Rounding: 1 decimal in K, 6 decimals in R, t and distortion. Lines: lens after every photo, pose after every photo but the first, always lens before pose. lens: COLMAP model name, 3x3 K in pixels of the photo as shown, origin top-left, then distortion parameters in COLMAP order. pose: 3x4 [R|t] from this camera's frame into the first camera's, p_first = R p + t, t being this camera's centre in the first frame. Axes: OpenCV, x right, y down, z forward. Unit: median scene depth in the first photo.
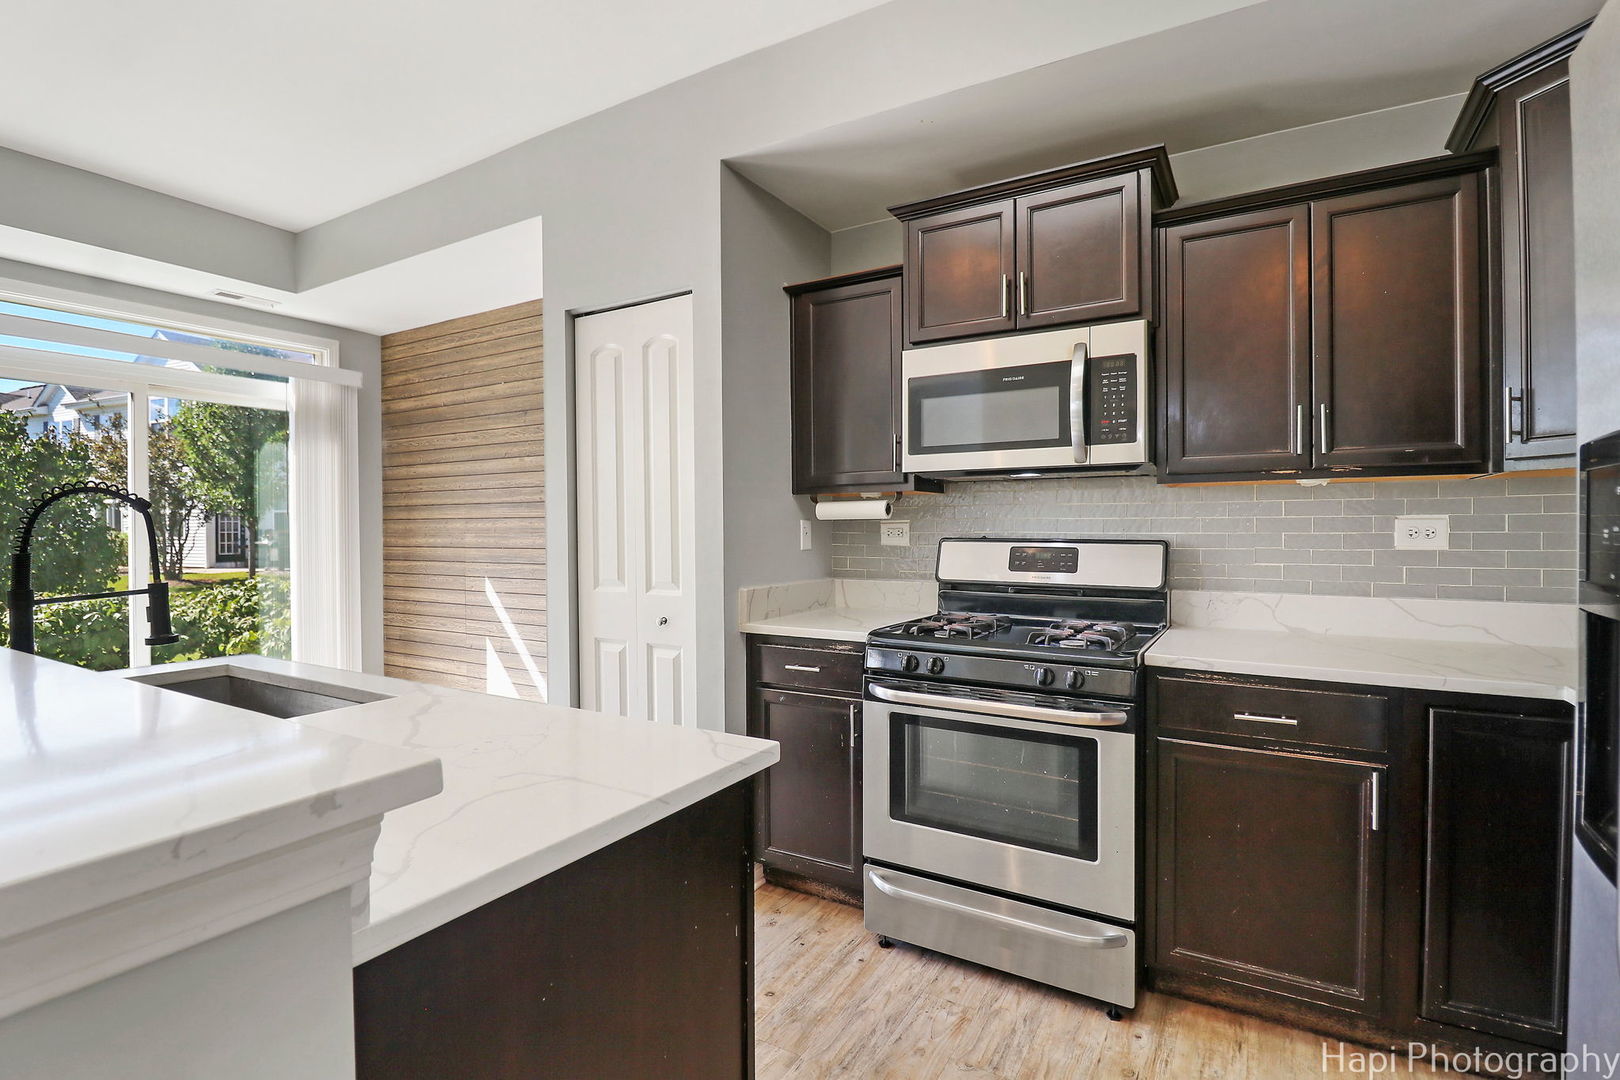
lens RADIAL K [[775.1, 0, 811.3], [0, 775.1, 534.0], [0, 0, 1]] dist [-0.004849, -0.001343]
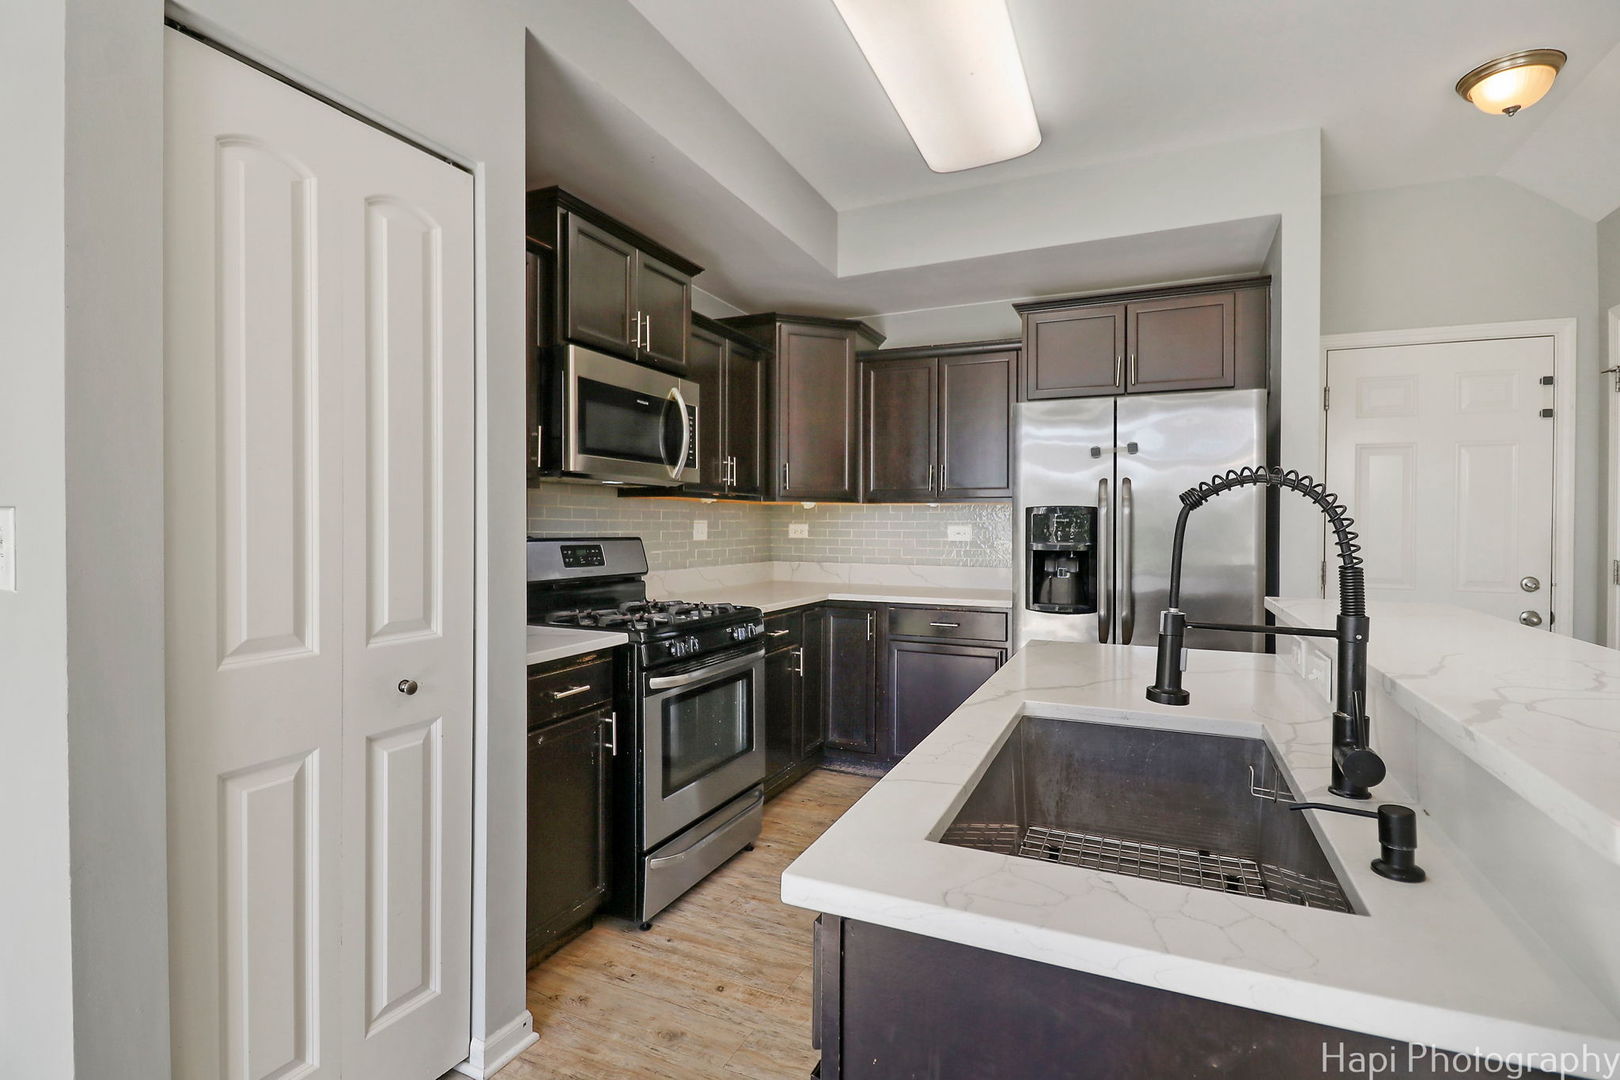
lens RADIAL K [[775.1, 0, 811.0], [0, 775.1, 537.6], [0, 0, 1]] dist [-0.004849, -0.001343]
pose [[-0.120807, -0.013854, 0.992579, -0.989598], [0.005695, 0.999876, 0.014649, -0.009715], [-0.992660, 0.007423, -0.120714, 0.928395]]
